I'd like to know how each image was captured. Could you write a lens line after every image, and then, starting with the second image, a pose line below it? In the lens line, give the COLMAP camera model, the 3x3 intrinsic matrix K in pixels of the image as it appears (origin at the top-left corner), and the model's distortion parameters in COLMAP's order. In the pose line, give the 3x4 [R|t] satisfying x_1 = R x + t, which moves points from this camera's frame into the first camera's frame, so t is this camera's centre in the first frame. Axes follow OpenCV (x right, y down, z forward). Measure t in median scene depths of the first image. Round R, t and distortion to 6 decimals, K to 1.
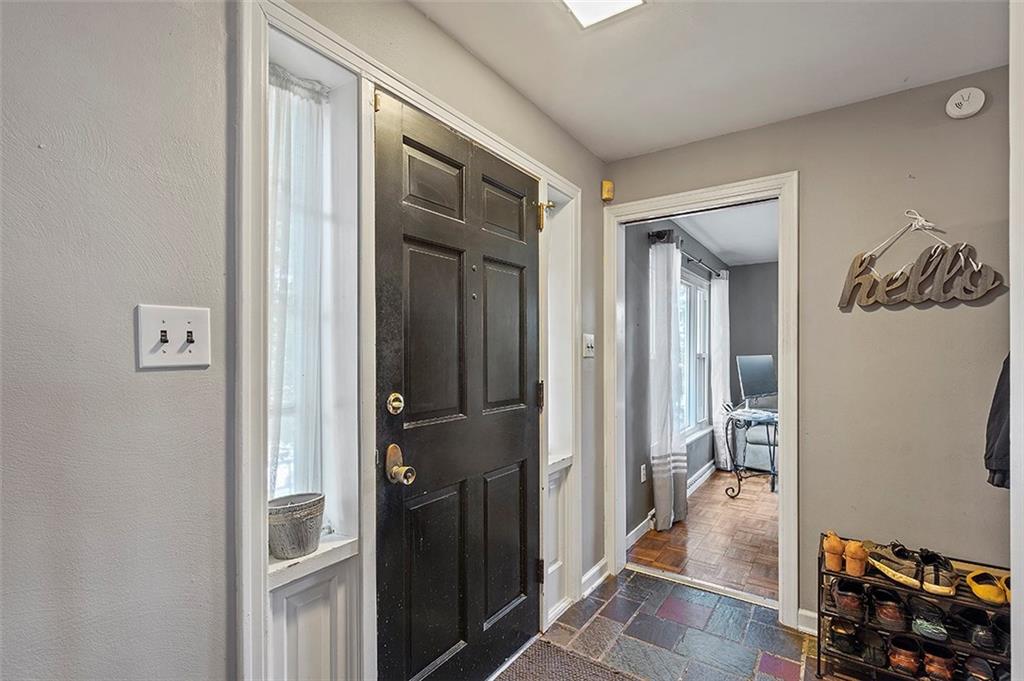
lens RADIAL K [[466.2, 0, 507.4], [0, 466.2, 350.4], [0, 0, 1]] dist [-0.002543, 0.002199]
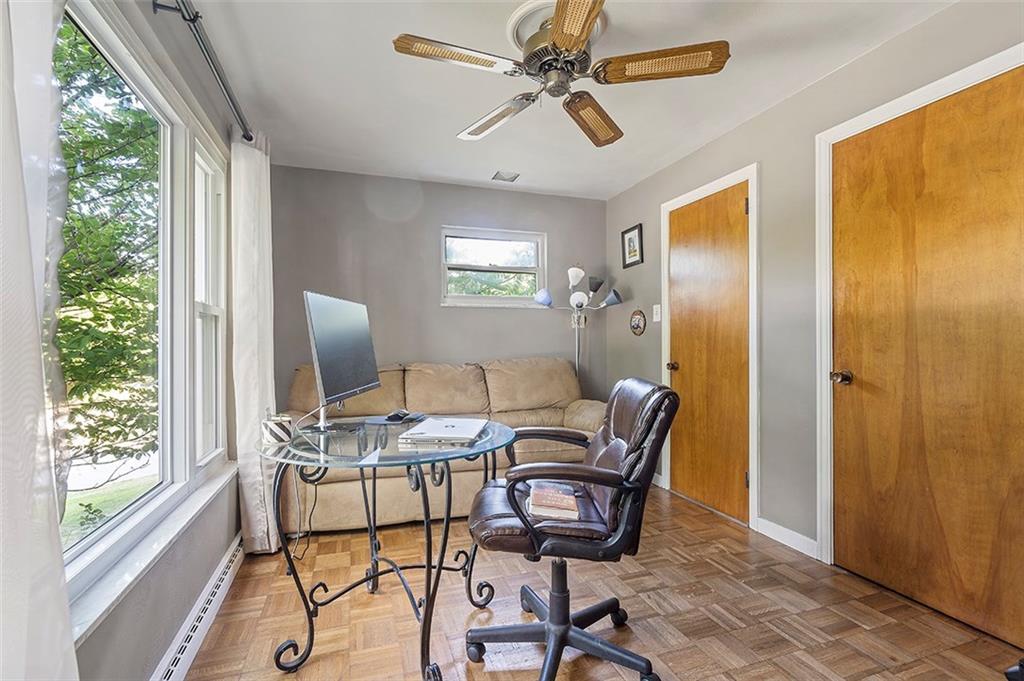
lens RADIAL K [[466.2, 0, 511.1], [0, 466.2, 343.8], [0, 0, 1]] dist [-0.002543, 0.002199]
pose [[0.584890, -0.003650, 0.811104, 0.233008], [0.004241, 0.999990, 0.001441, 0.044180], [-0.811101, 0.002597, 0.584900, 0.526005]]
